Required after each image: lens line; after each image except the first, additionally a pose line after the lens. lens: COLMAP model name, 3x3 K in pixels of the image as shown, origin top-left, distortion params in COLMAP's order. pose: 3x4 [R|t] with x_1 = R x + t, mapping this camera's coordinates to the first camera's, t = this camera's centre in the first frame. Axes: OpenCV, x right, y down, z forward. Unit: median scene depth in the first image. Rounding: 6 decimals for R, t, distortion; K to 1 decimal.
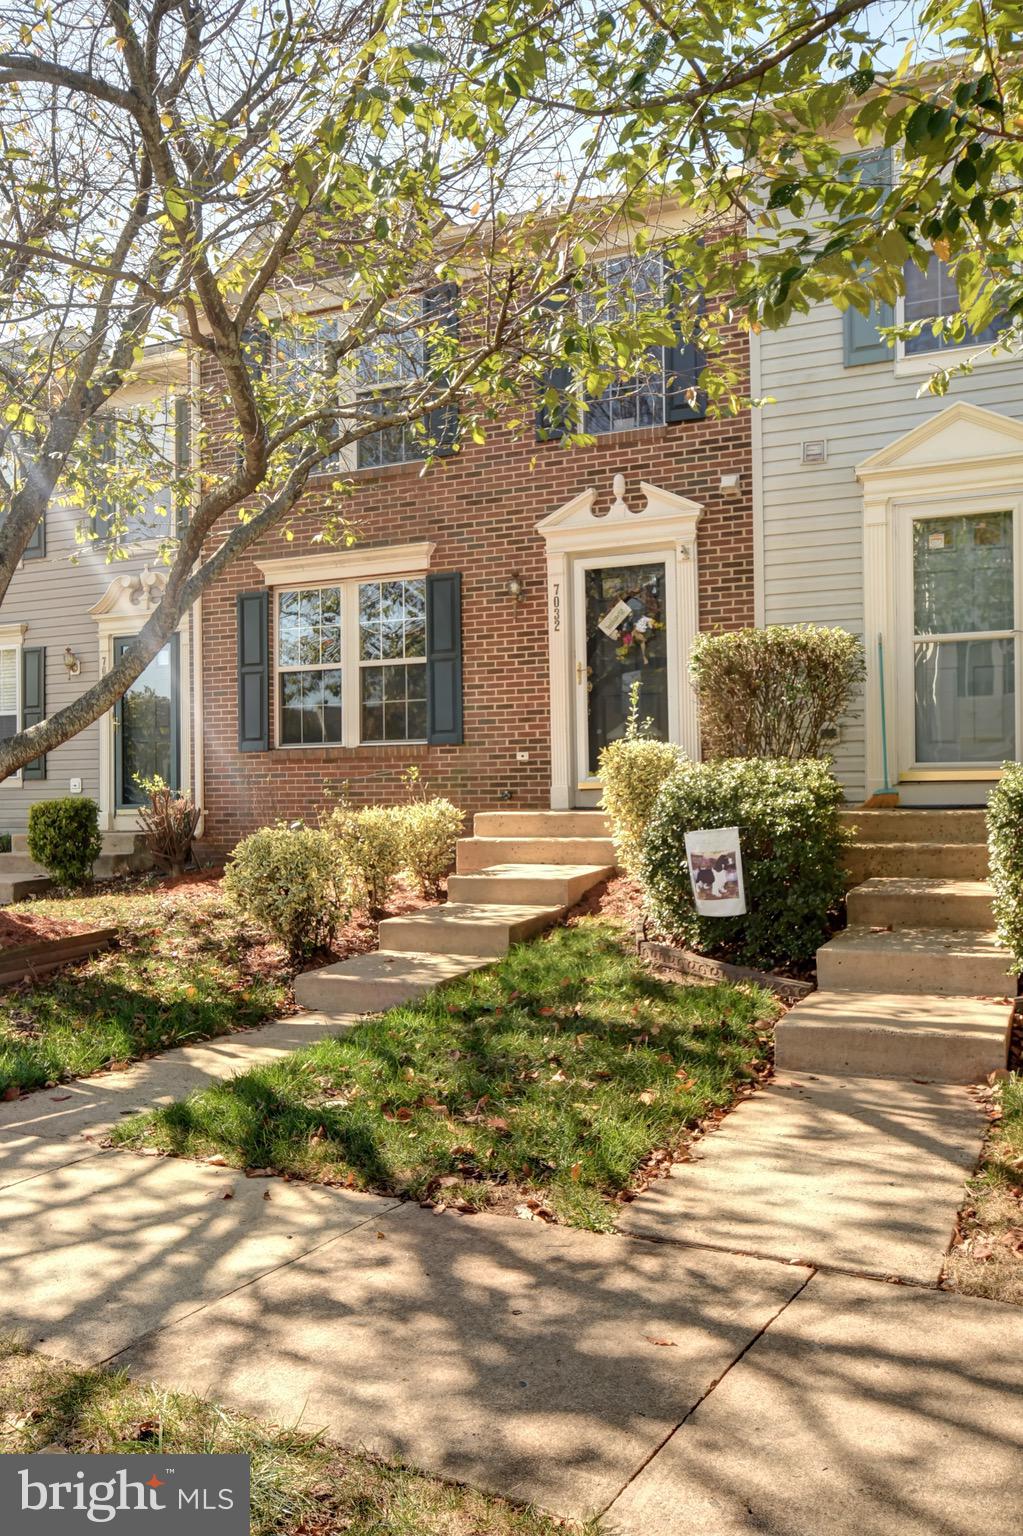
lens RADIAL K [[1229.7, 0, 513.2], [0, 1229.7, 772.5], [0, 0, 1]] dist [-0.017831, -0.001776]
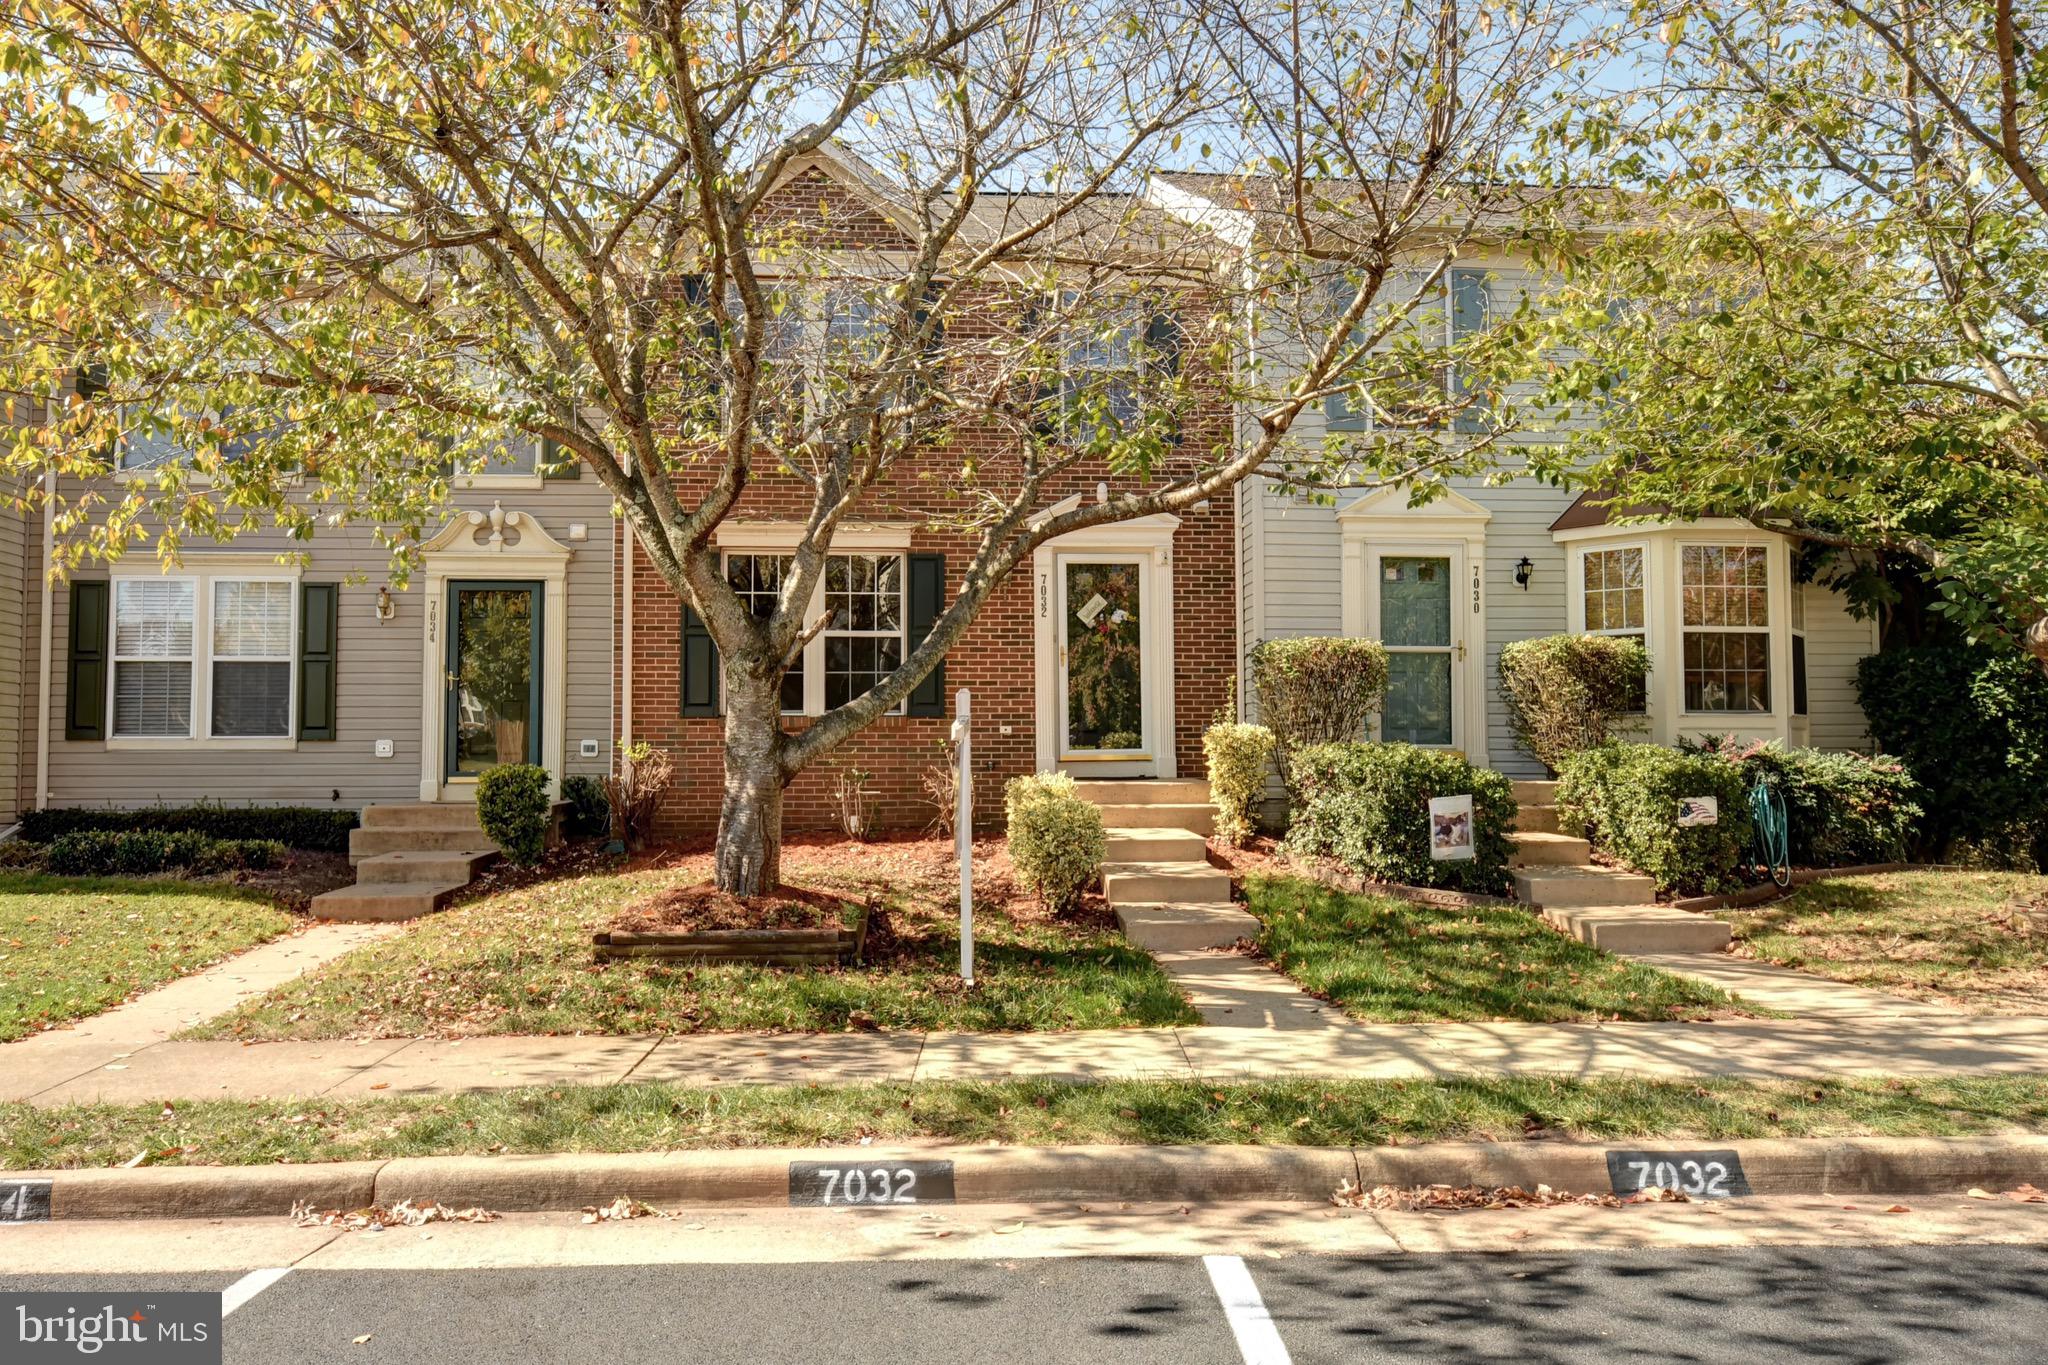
lens RADIAL K [[1401.4, 0, 1024.2], [0, 1401.4, 687.2], [0, 0, 1]] dist [-0.017308, 0.003989]
pose [[0.874403, 0.033337, 0.484053, -0.594509], [-0.018368, 0.999196, -0.035634, -0.007263], [-0.484852, 0.022268, 0.874313, -0.089842]]
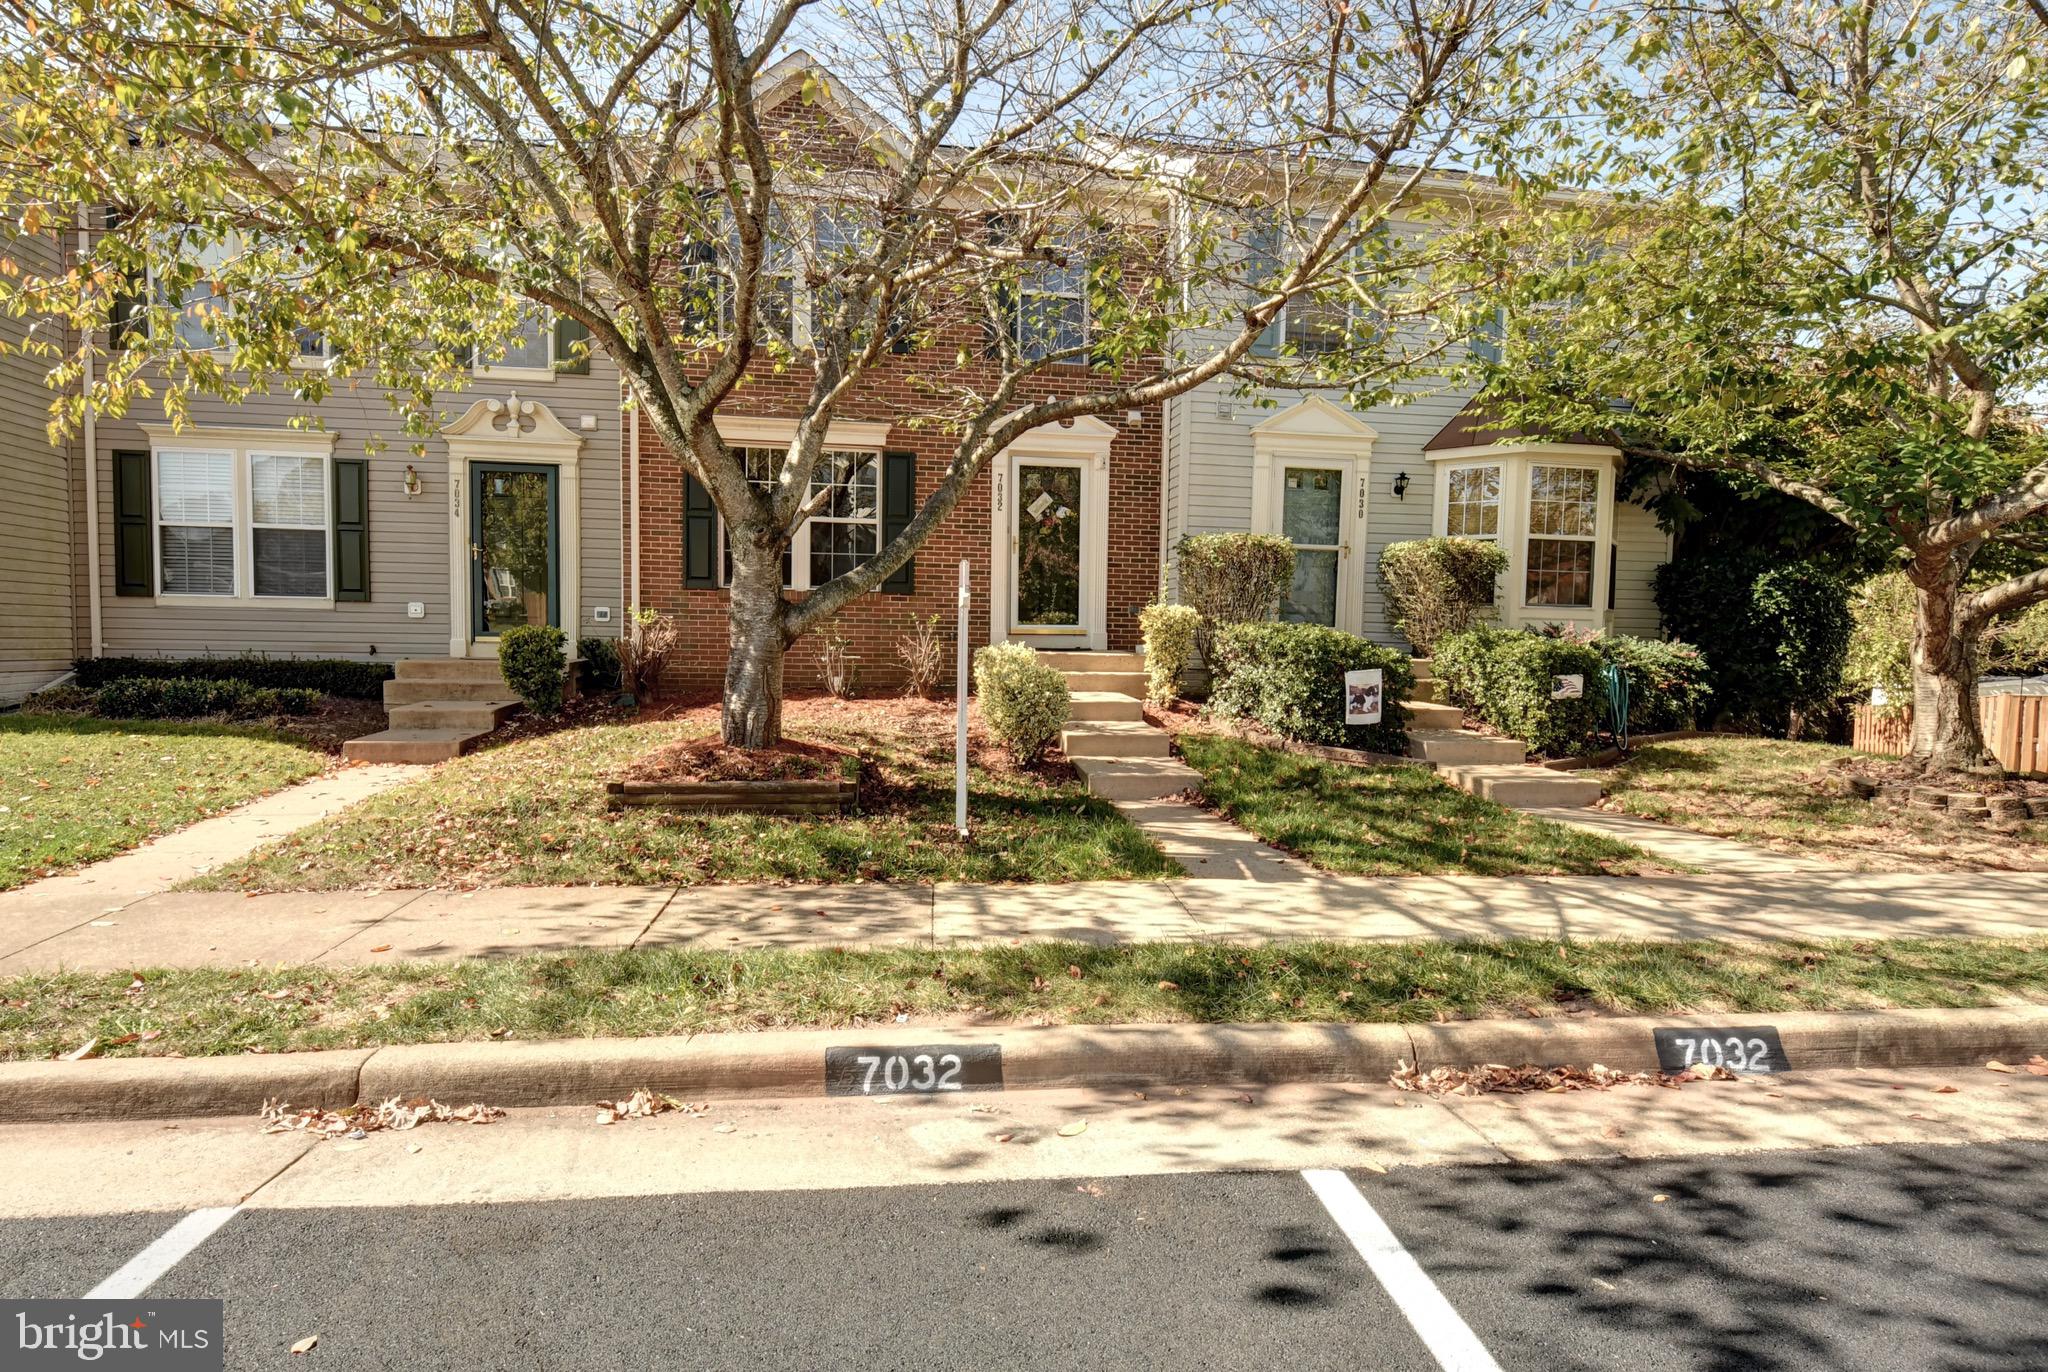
lens RADIAL K [[1040.5, 0, 1026.5], [0, 1040.5, 701.9], [0, 0, 1]] dist [-0.004772, -0.005533]
pose [[0.830528, -0.008007, 0.556919, -0.560219], [-0.041317, 0.996256, 0.075939, 0.001113], [-0.555442, -0.086080, 0.827088, 0.062753]]
